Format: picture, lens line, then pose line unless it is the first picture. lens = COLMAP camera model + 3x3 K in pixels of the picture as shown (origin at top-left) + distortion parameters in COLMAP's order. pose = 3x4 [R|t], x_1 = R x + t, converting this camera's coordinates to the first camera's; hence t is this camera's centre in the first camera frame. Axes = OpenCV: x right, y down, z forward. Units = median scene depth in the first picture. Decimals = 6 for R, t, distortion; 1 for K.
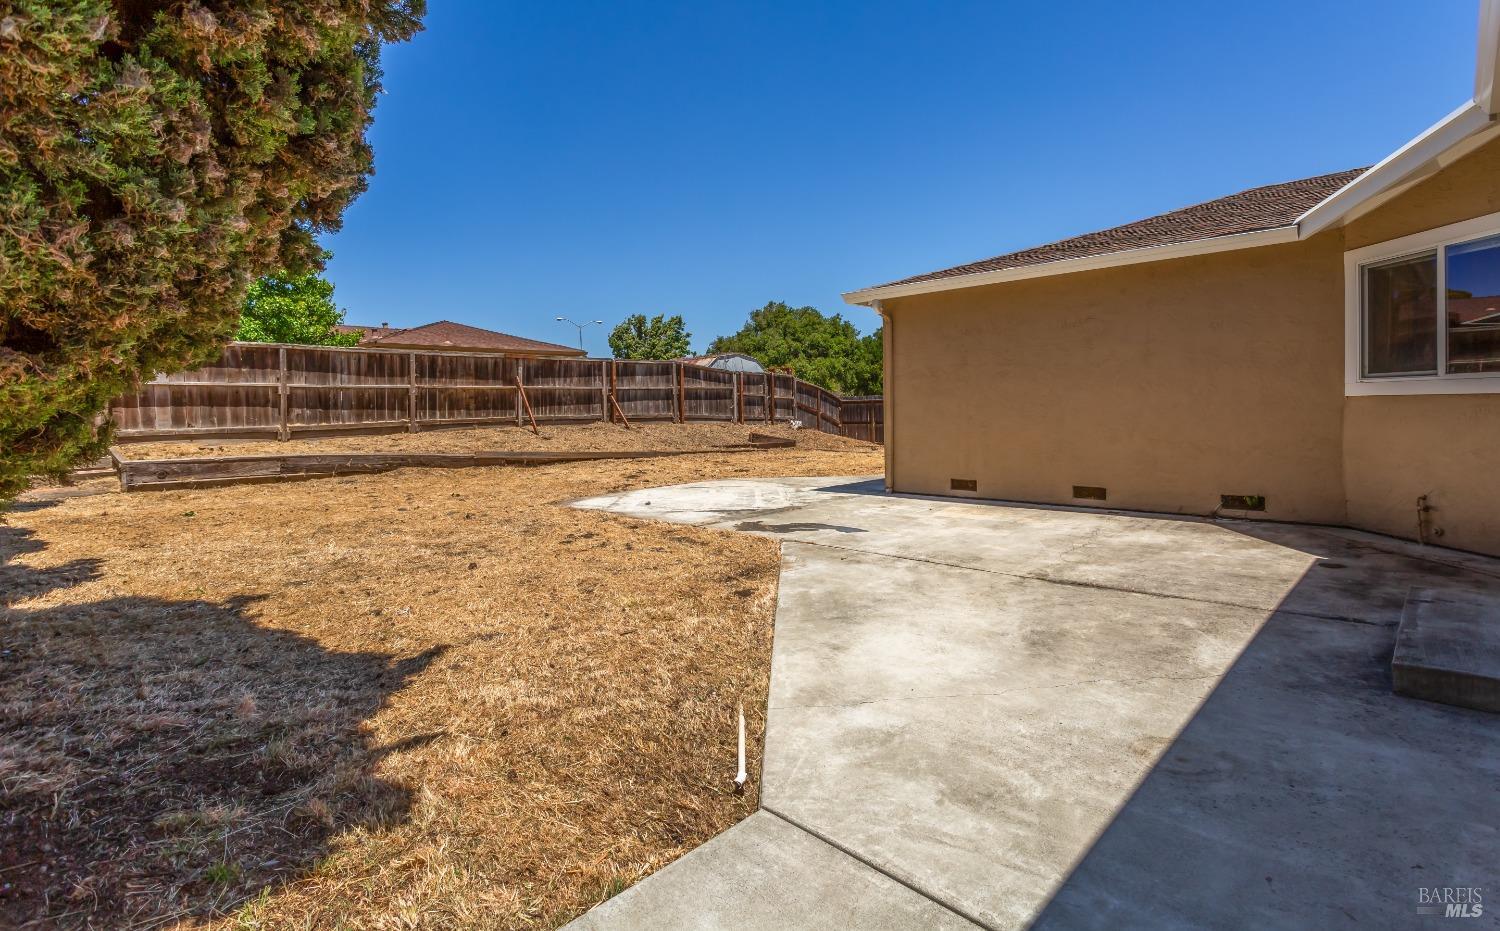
lens RADIAL K [[721.3, 0, 755.0], [0, 721.3, 422.5], [0, 0, 1]] dist [-0.002527, -0.000196]
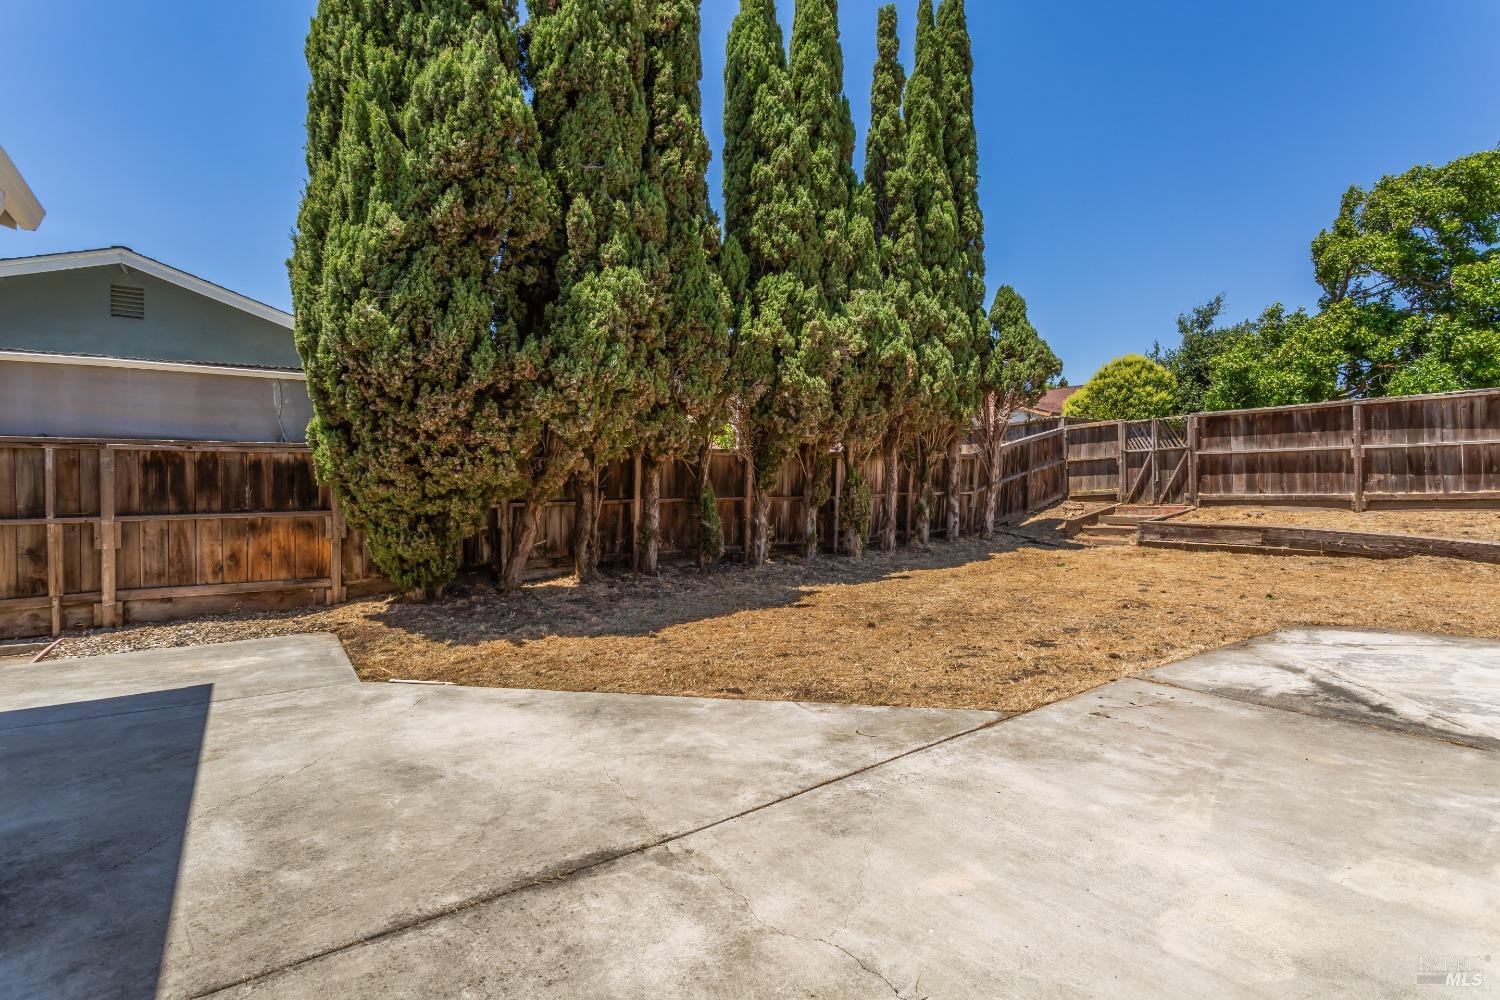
lens RADIAL K [[717.5, 0, 754.9], [0, 717.5, 487.4], [0, 0, 1]] dist [-0.000896, 0.000438]
pose [[-0.180336, 0.016214, -0.983471, 0.338288], [-0.001078, 0.999860, 0.016682, -0.017367], [0.983604, 0.004069, -0.180293, 0.450249]]
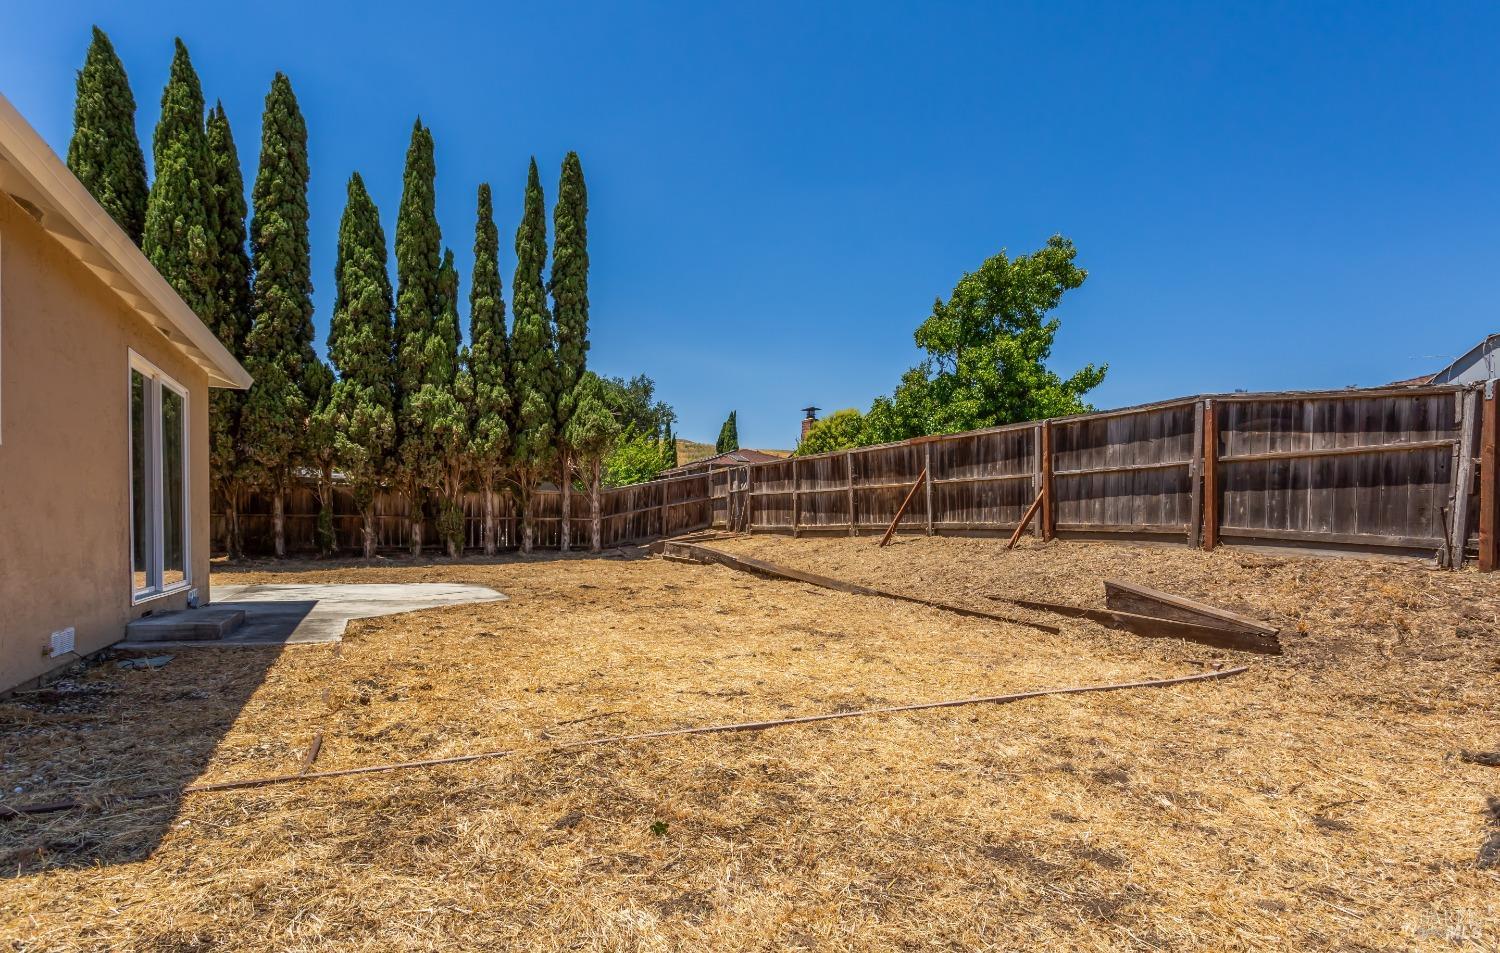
lens RADIAL K [[786.8, 0, 748.9], [0, 786.8, 552.1], [0, 0, 1]] dist [0.004068, 0.000834]
pose [[-0.353523, 0.044448, -0.934369, 0.619351], [-0.025275, 0.998052, 0.057041, -0.025327], [0.935084, 0.043781, -0.351711, 1.426609]]
